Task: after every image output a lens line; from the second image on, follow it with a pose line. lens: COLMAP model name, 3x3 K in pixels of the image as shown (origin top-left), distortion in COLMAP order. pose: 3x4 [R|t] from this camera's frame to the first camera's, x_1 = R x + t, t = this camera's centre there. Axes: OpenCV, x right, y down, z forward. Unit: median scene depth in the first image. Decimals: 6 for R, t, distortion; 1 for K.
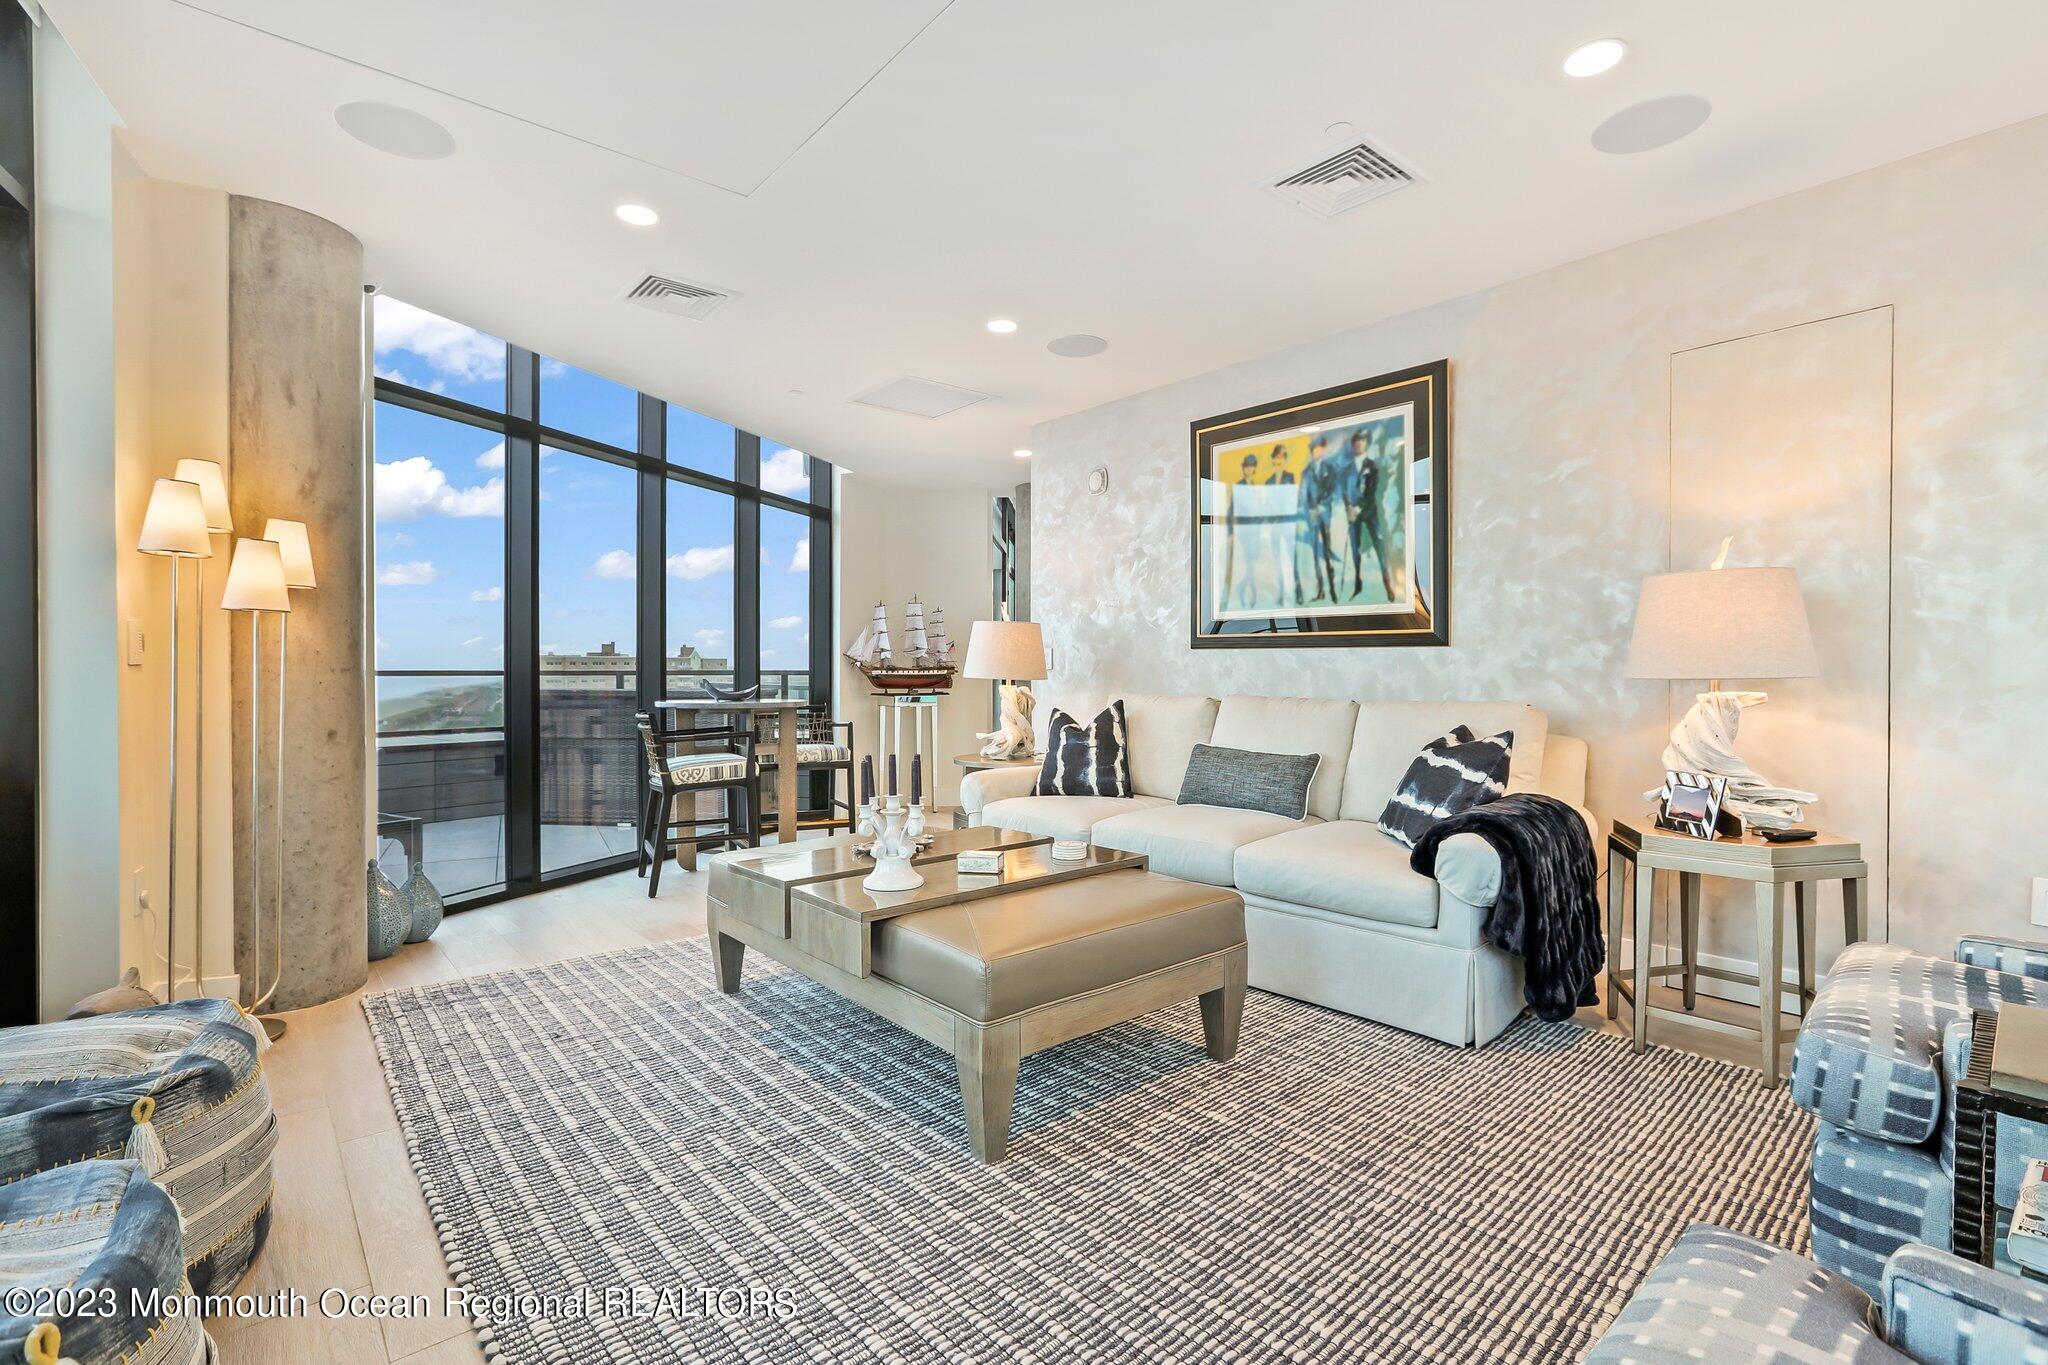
lens RADIAL K [[928.2, 0, 1025.4], [0, 928.2, 673.8], [0, 0, 1]] dist [-0.036740, 0.020548]
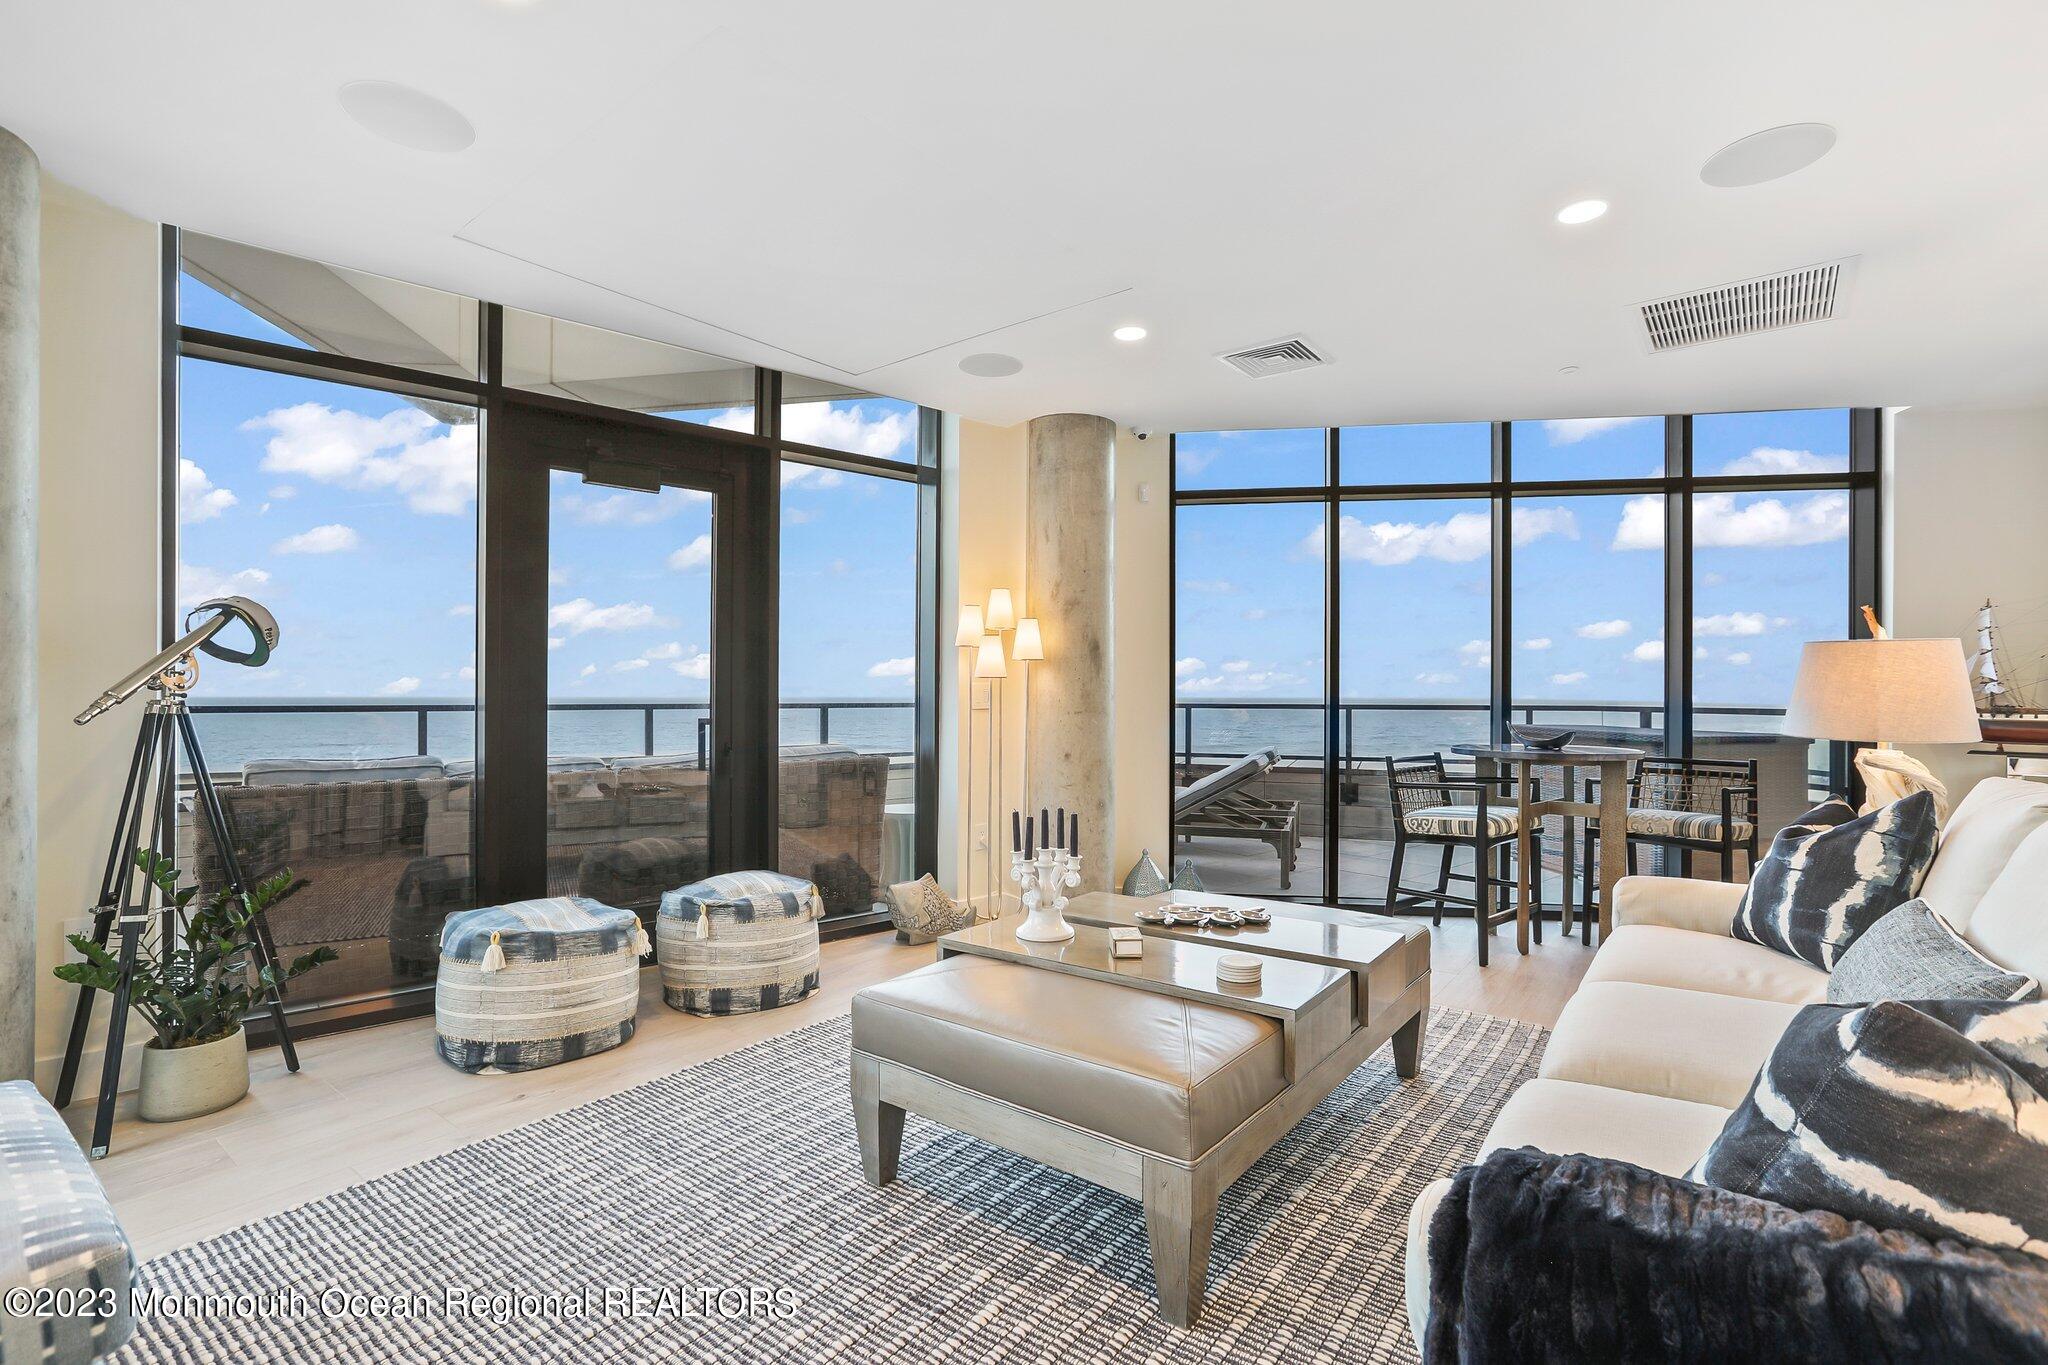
lens RADIAL K [[928.2, 0, 1025.4], [0, 928.2, 673.8], [0, 0, 1]] dist [-0.036740, 0.020548]
pose [[0.208654, -0.023971, -0.977696, 0.702366], [-0.003735, 0.999673, -0.025307, -0.028302], [0.977982, 0.008932, 0.208496, 0.616283]]
